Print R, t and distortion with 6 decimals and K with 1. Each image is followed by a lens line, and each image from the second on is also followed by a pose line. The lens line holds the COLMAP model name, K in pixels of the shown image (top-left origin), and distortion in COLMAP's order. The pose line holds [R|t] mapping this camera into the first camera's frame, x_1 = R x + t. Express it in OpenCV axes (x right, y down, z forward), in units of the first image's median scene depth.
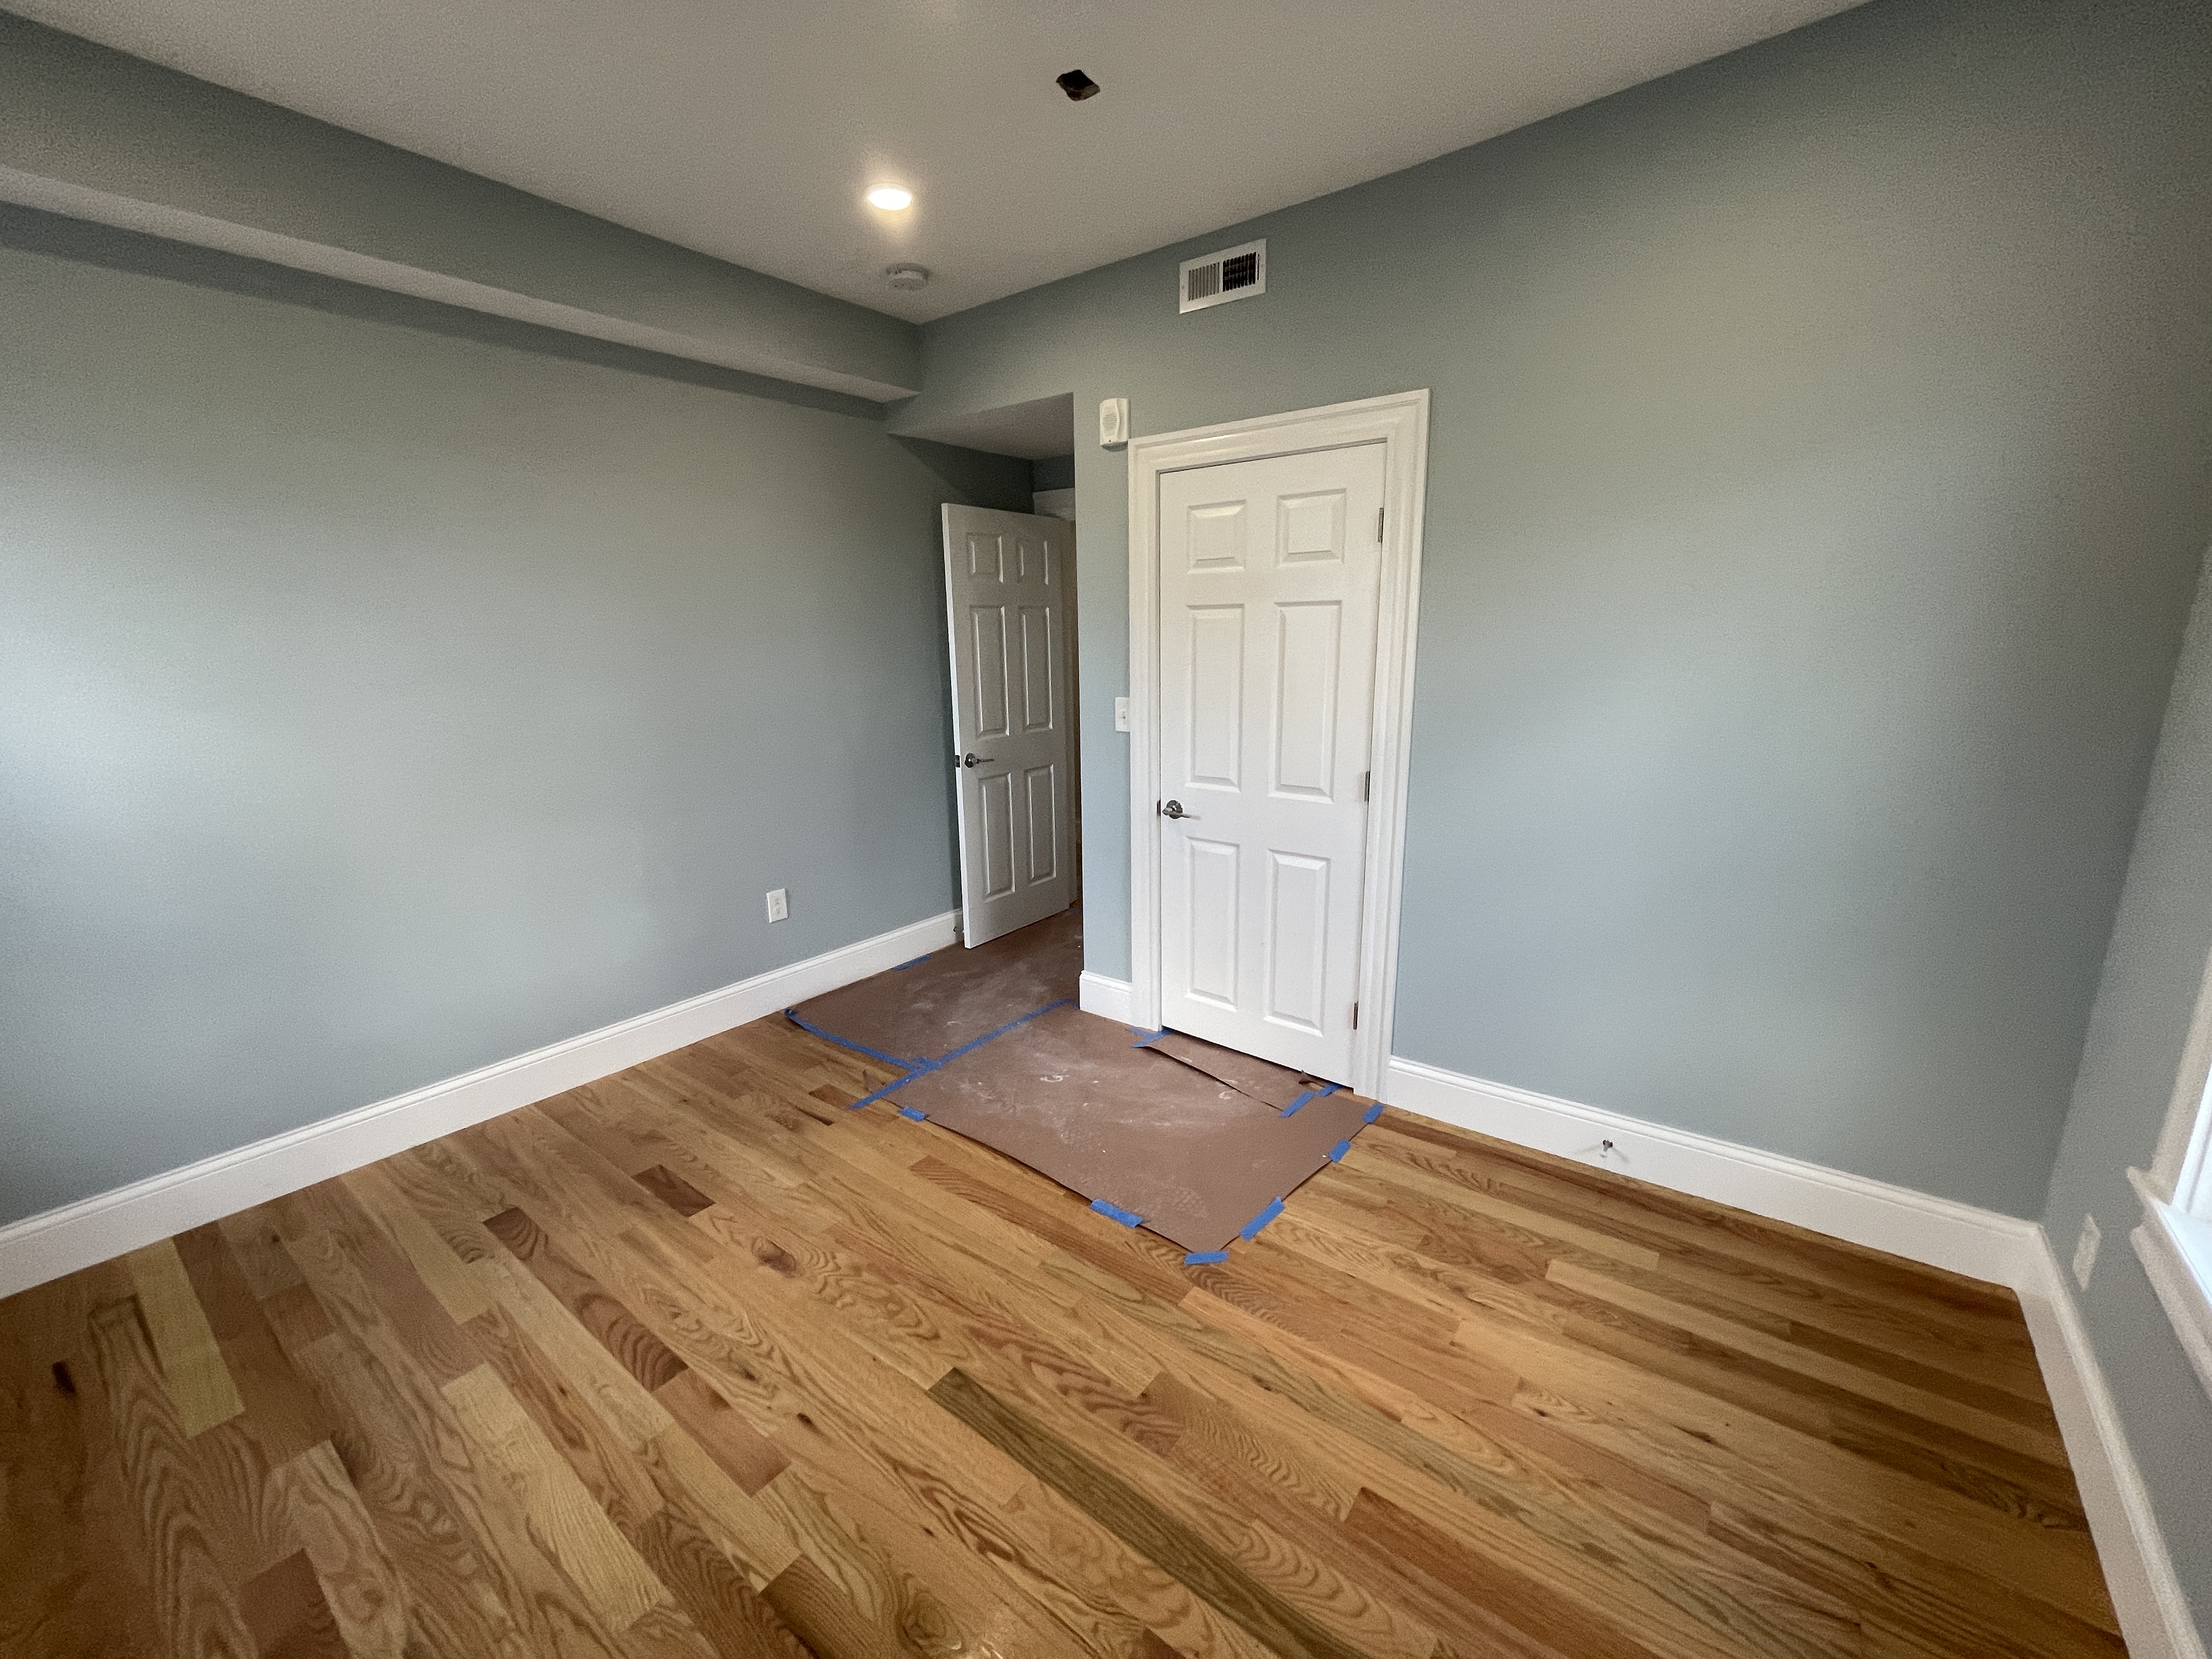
lens RADIAL K [[891.7, 0, 1102.0], [0, 891.7, 829.4], [0, 0, 1]] dist [-0.006653, 0.003305]
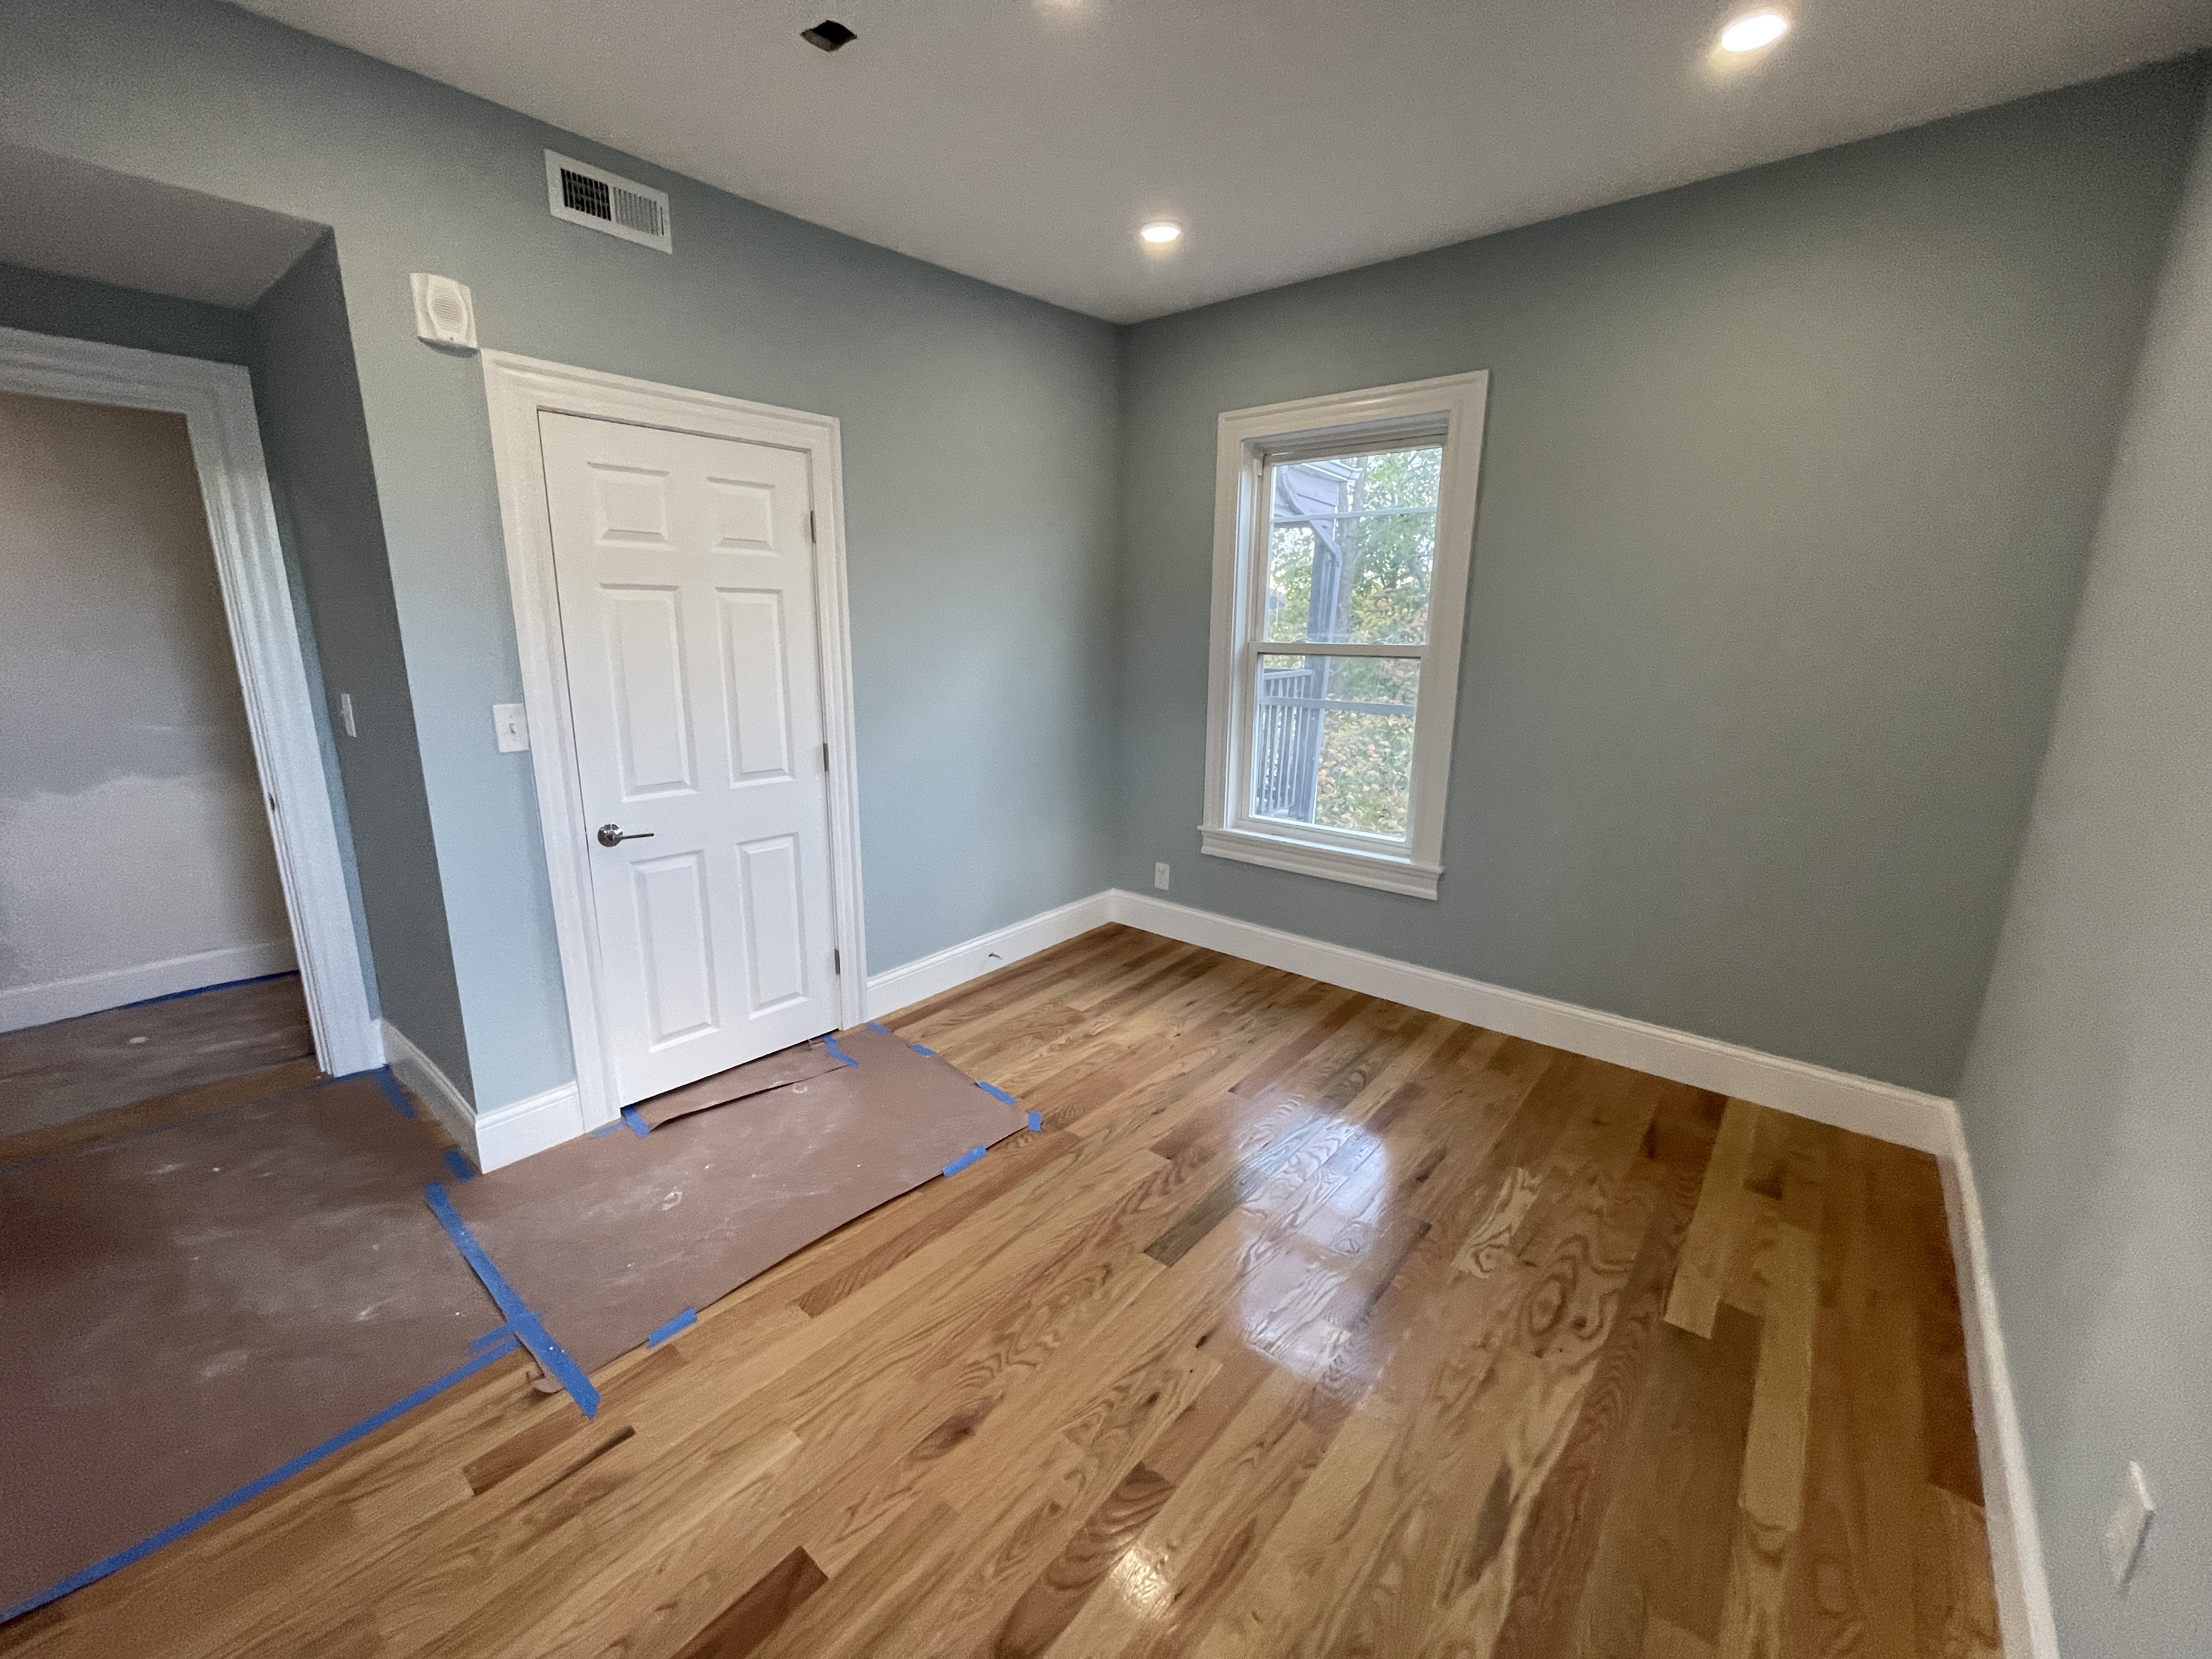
lens RADIAL K [[891.7, 0, 1102.0], [0, 891.7, 829.4], [0, 0, 1]] dist [-0.006653, 0.003305]
pose [[0.045818, -0.215319, 0.975468, -1.004721], [0.210299, 0.956689, 0.201296, -0.141549], [-0.976563, 0.195917, 0.089115, 0.713713]]
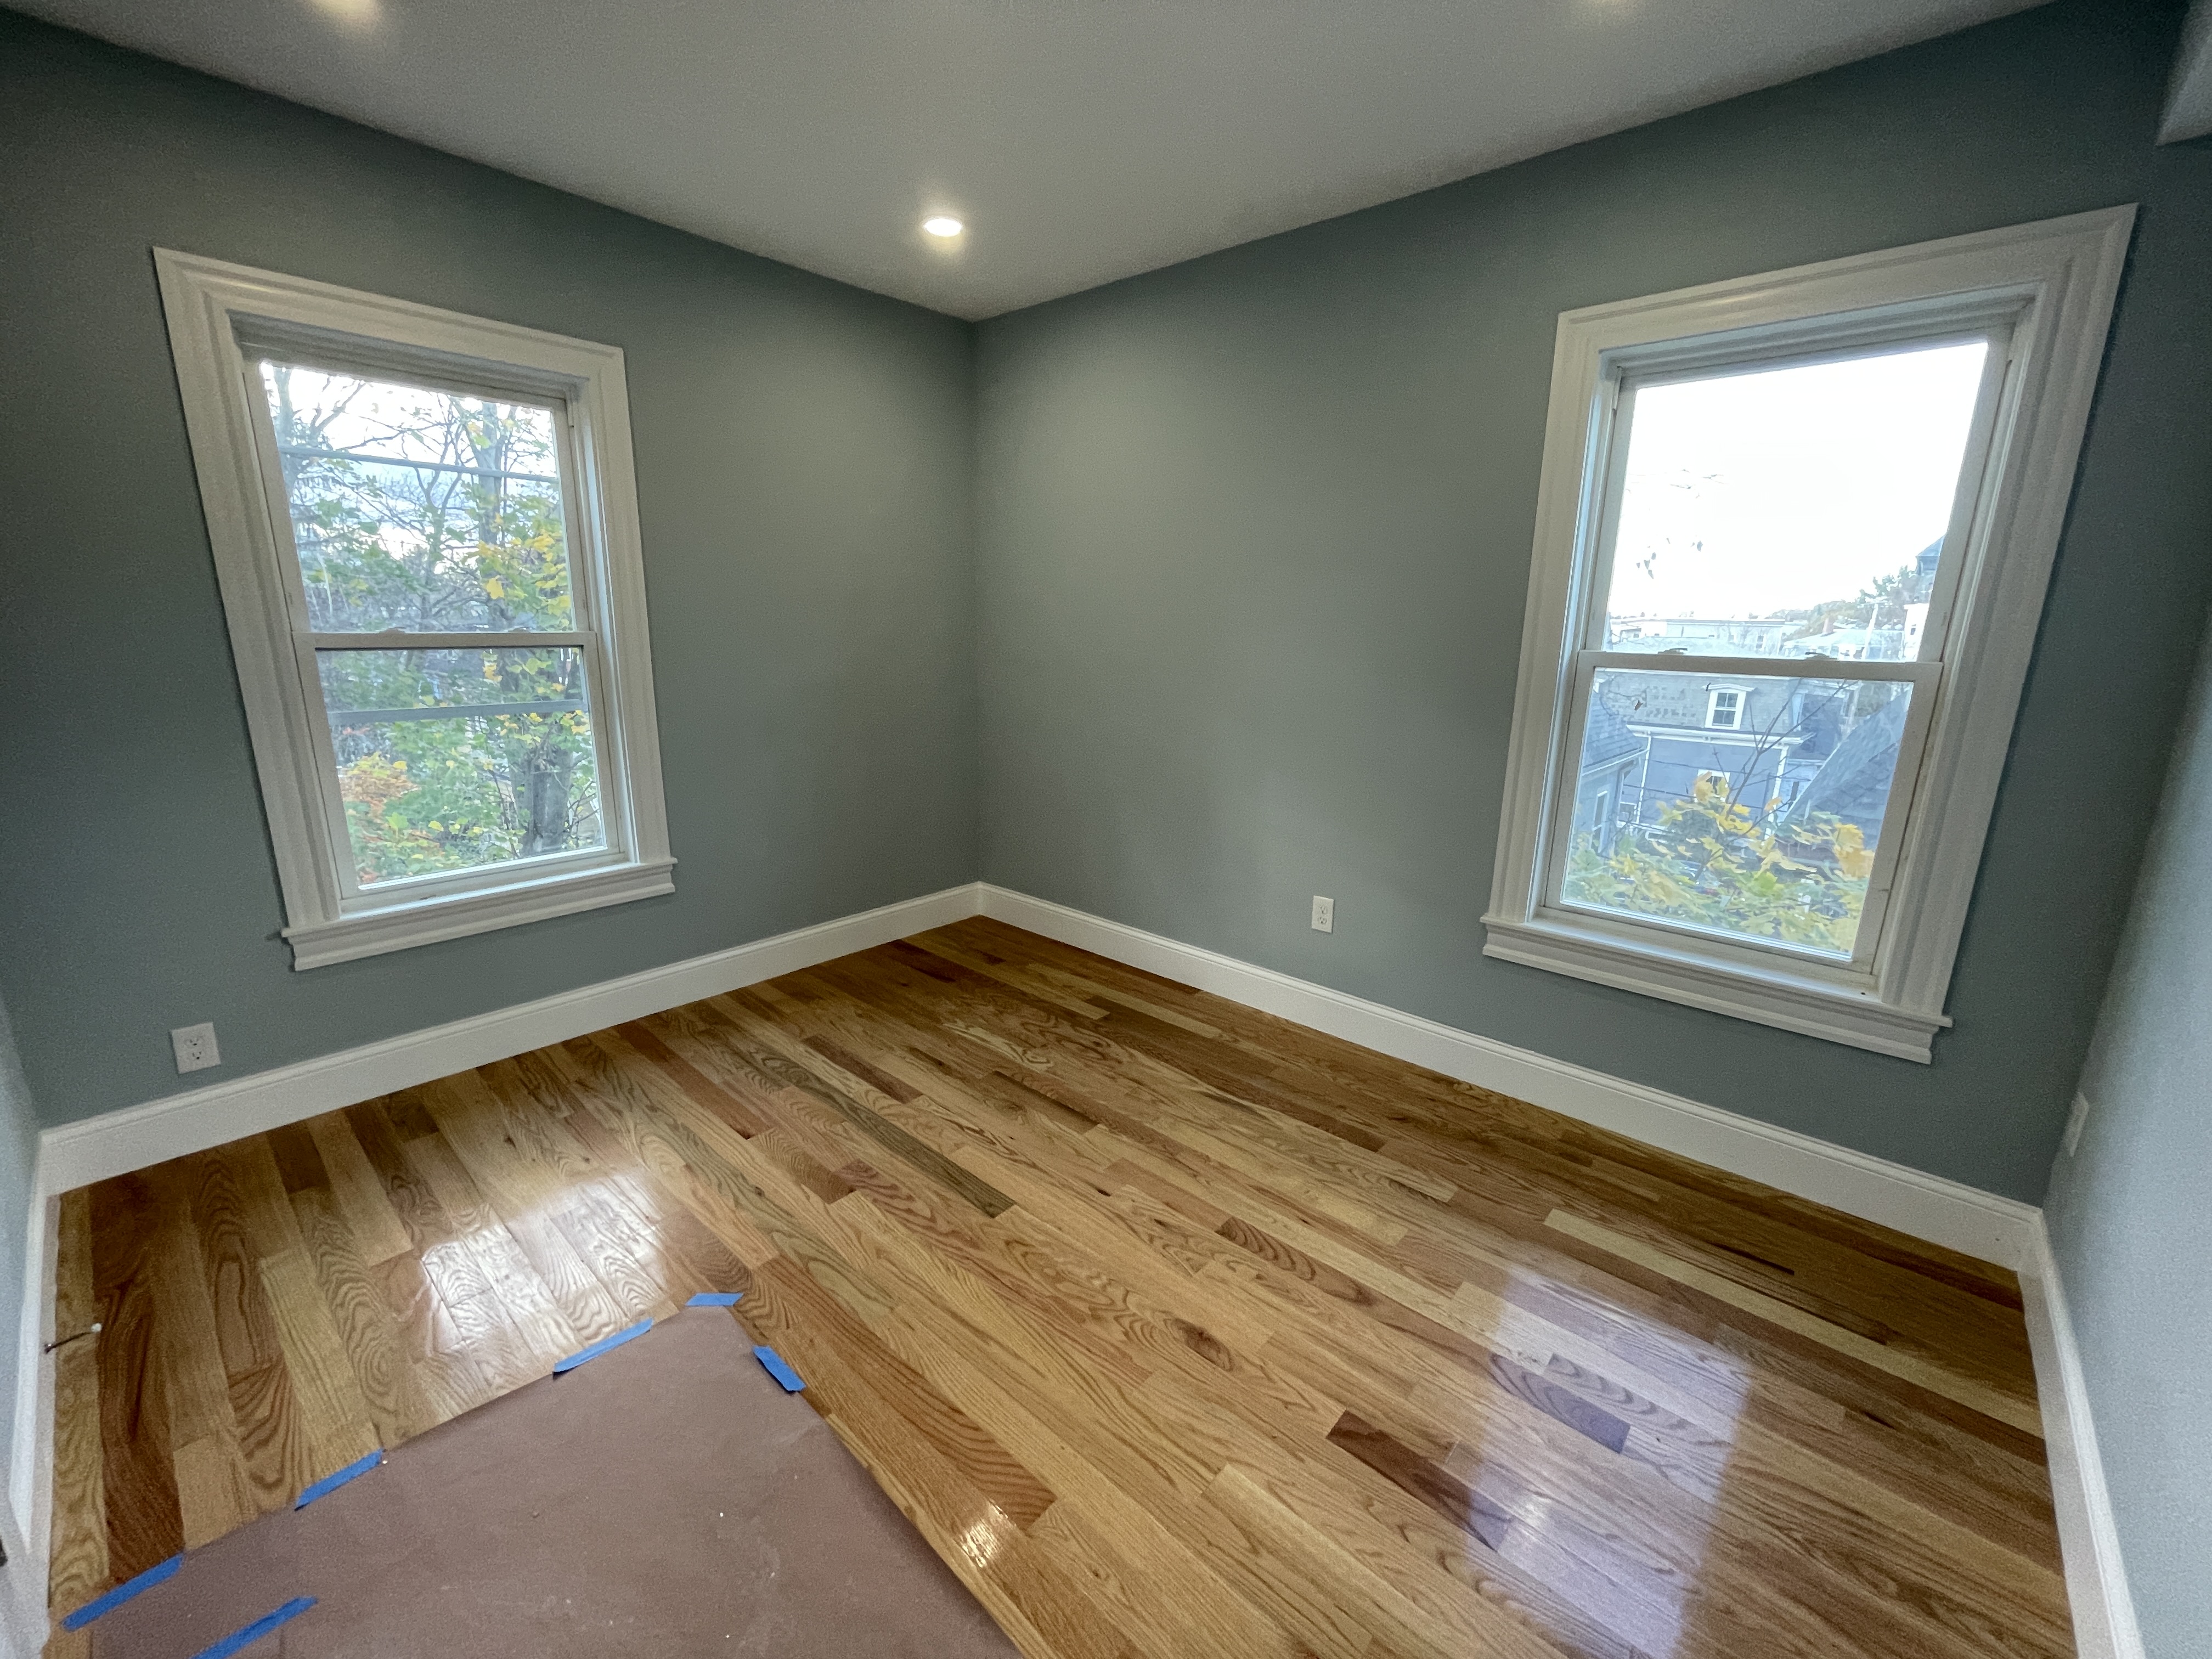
lens RADIAL K [[892.6, 0, 1102.4], [0, 892.6, 830.4], [0, 0, 1]] dist [-0.004979, 0.001051]
pose [[-0.997426, -0.020221, 0.068792, -0.329114], [0.012101, 0.898177, 0.439467, -0.342151], [-0.070674, 0.439168, -0.895621, 1.568792]]
